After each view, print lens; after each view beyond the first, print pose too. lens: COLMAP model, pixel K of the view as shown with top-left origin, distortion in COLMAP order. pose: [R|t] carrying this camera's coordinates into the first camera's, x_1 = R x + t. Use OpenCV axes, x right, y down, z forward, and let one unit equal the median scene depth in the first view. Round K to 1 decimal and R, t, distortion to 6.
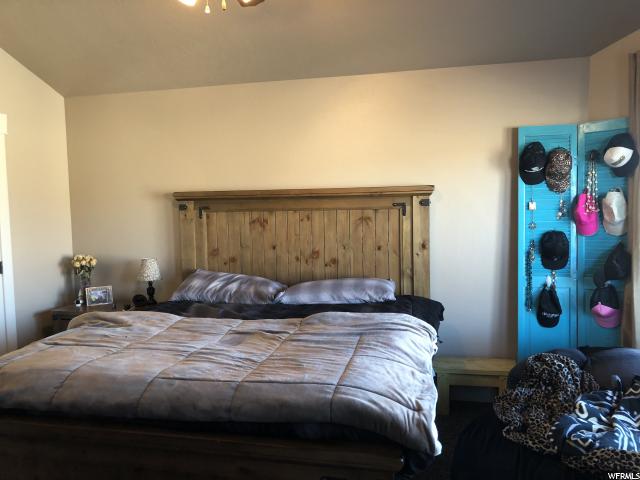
lens RADIAL K [[518.1, 0, 321.7], [0, 518.1, 239.6], [0, 0, 1]] dist [0.013642, -0.059787]
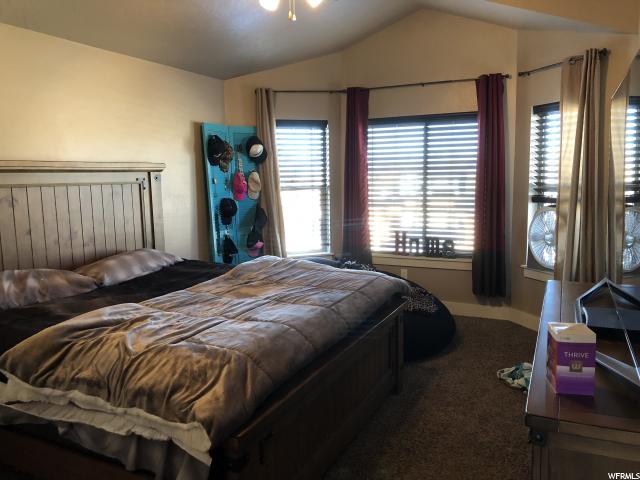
lens RADIAL K [[518.1, 0, 322.4], [0, 518.1, 238.7], [0, 0, 1]] dist [0.013642, -0.059787]
pose [[0.190009, -0.101349, 0.976537, -0.924440], [0.085360, 0.992596, 0.086406, -0.006502], [-0.978065, 0.066939, 0.197253, 0.451889]]
